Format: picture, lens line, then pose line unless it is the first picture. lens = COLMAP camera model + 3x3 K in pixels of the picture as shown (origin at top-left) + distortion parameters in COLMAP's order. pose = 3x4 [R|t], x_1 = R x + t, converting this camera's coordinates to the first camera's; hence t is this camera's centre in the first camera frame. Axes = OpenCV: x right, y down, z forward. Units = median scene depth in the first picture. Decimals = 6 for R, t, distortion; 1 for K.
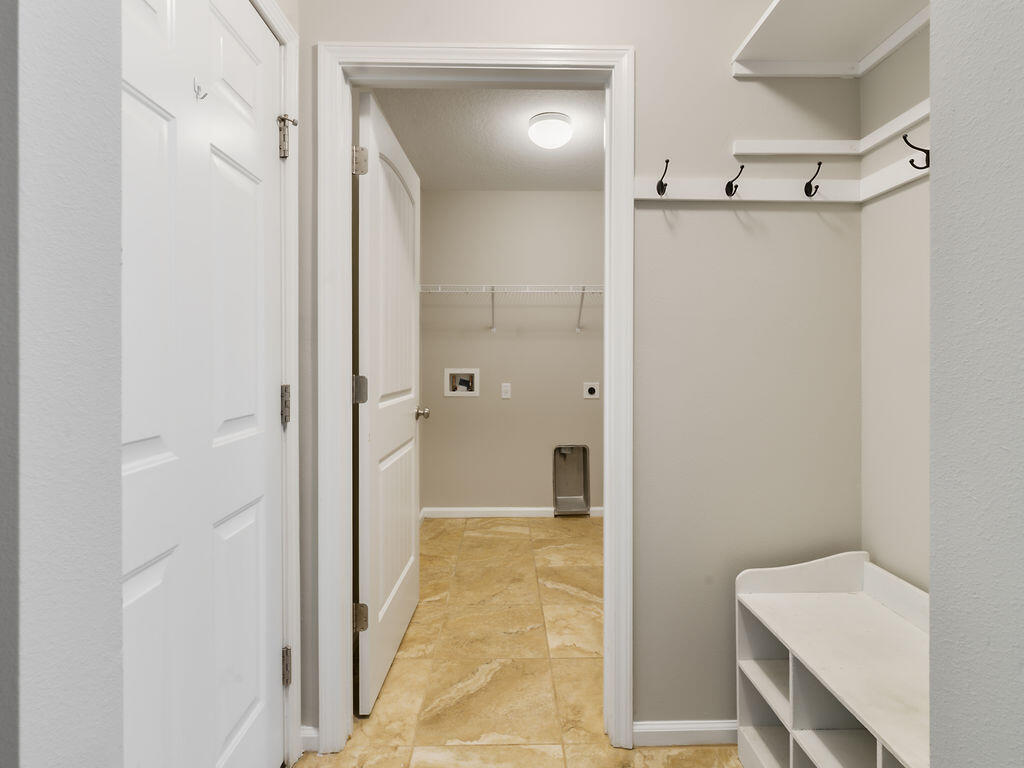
lens RADIAL K [[525.4, 0, 510.9], [0, 525.4, 357.3], [0, 0, 1]] dist [0.005457, -0.009875]
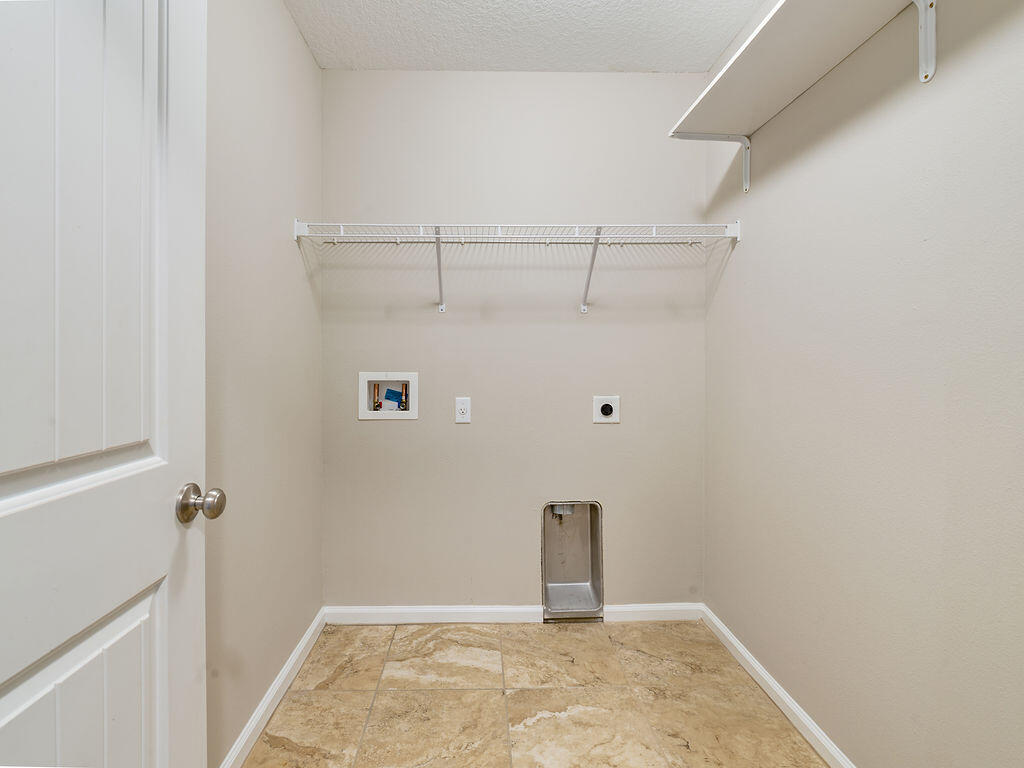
lens RADIAL K [[525.4, 0, 510.9], [0, 525.4, 357.3], [0, 0, 1]] dist [0.005457, -0.009875]
pose [[0.998832, 0.001684, 0.048288, 0.016405], [-0.001749, 0.999998, 0.001298, 0.003469], [-0.048285, -0.001381, 0.998833, 0.408687]]
